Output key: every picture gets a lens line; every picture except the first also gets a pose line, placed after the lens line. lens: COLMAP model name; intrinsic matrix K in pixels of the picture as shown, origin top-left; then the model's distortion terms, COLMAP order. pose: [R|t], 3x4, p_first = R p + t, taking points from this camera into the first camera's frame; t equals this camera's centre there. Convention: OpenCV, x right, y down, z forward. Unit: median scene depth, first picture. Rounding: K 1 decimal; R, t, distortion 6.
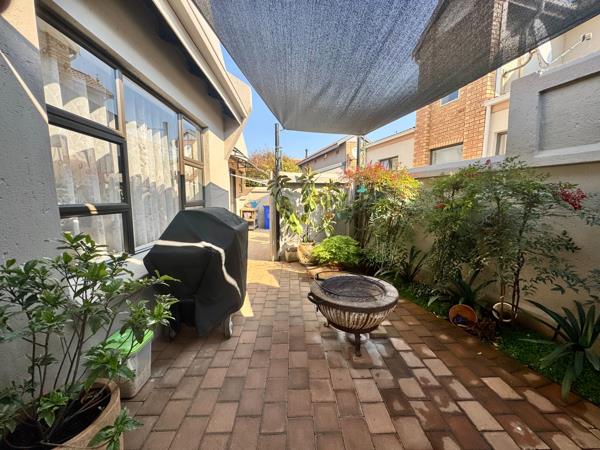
lens RADIAL K [[239.7, 0, 300.0], [0, 239.7, 225.0], [0, 0, 1]] dist [-0.000499, -0.000130]
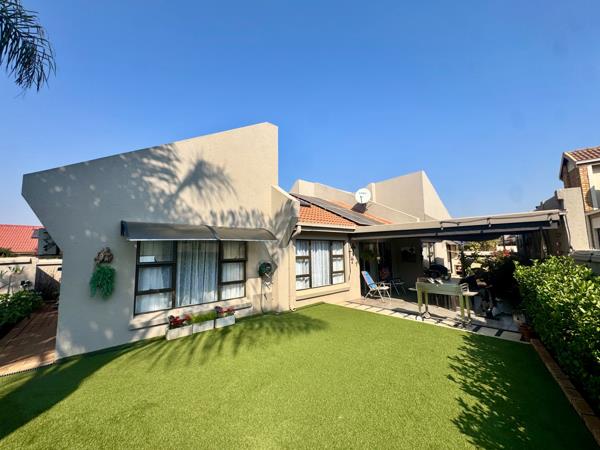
lens RADIAL K [[239.7, 0, 300.0], [0, 239.7, 225.0], [0, 0, 1]] dist [-0.000499, -0.000130]
pose [[0.641369, -0.098094, -0.760936, 0.713054], [-0.071406, 0.979856, -0.186501, 0.110271], [0.763903, 0.173951, 0.621445, -1.891379]]
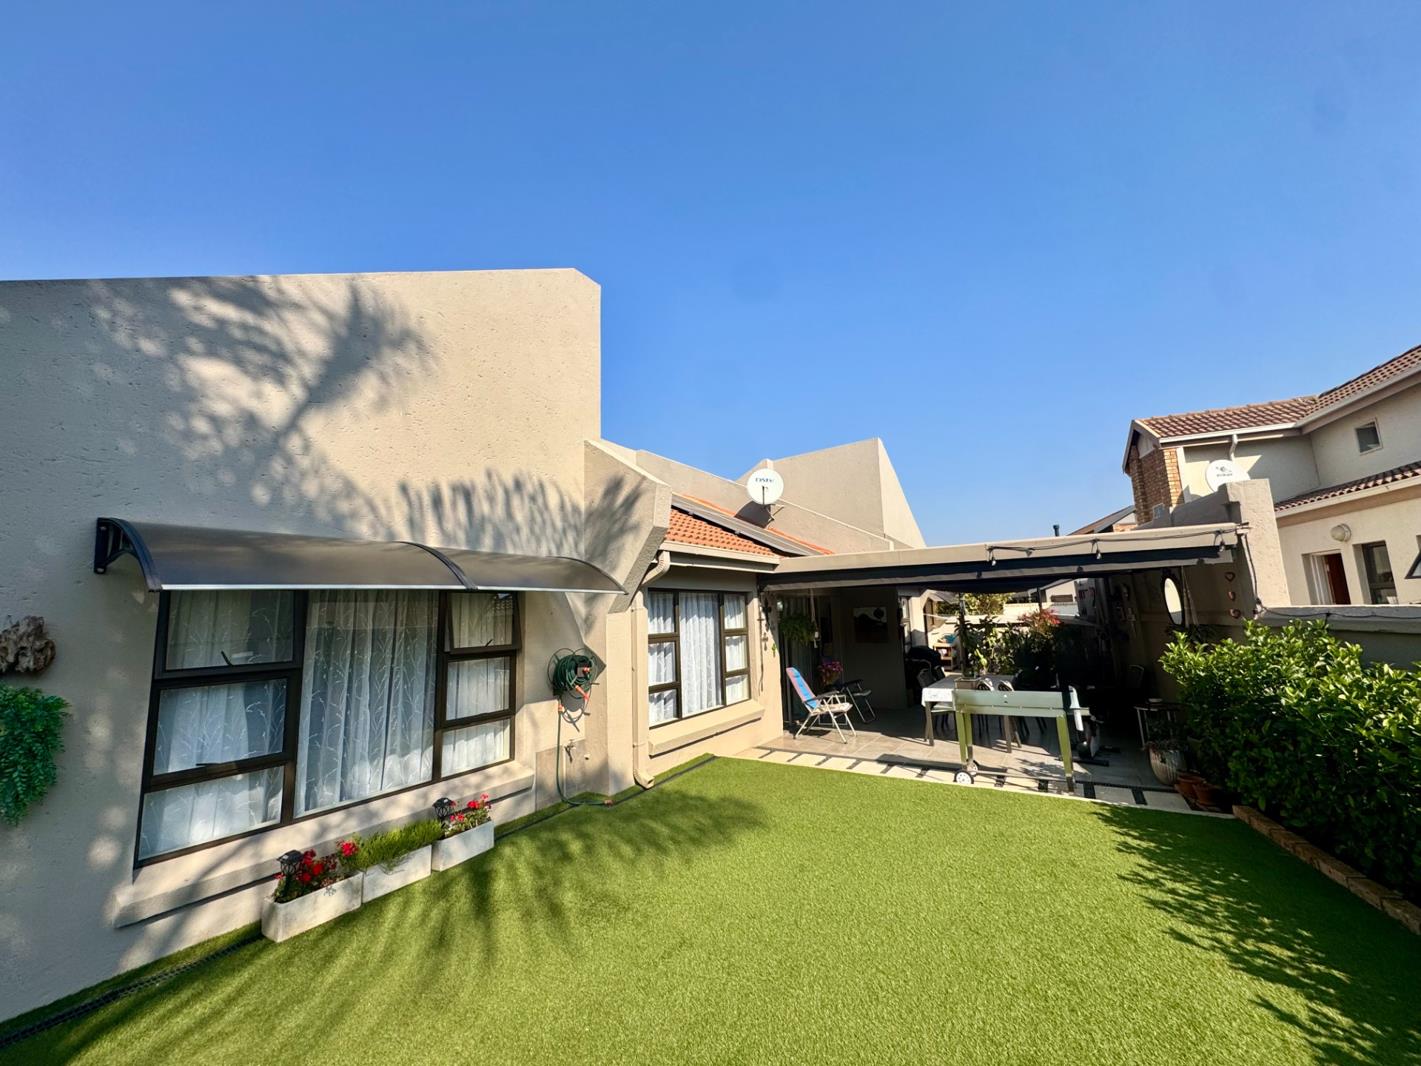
lens RADIAL K [[567.6, 0, 710.5], [0, 567.6, 533.0], [0, 0, 1]] dist [-0.000499, -0.000130]
pose [[0.823774, -0.115911, -0.554942, 0.451311], [-0.029023, 0.968969, -0.245472, 0.113052], [0.566175, 0.218319, 0.794848, -1.945962]]
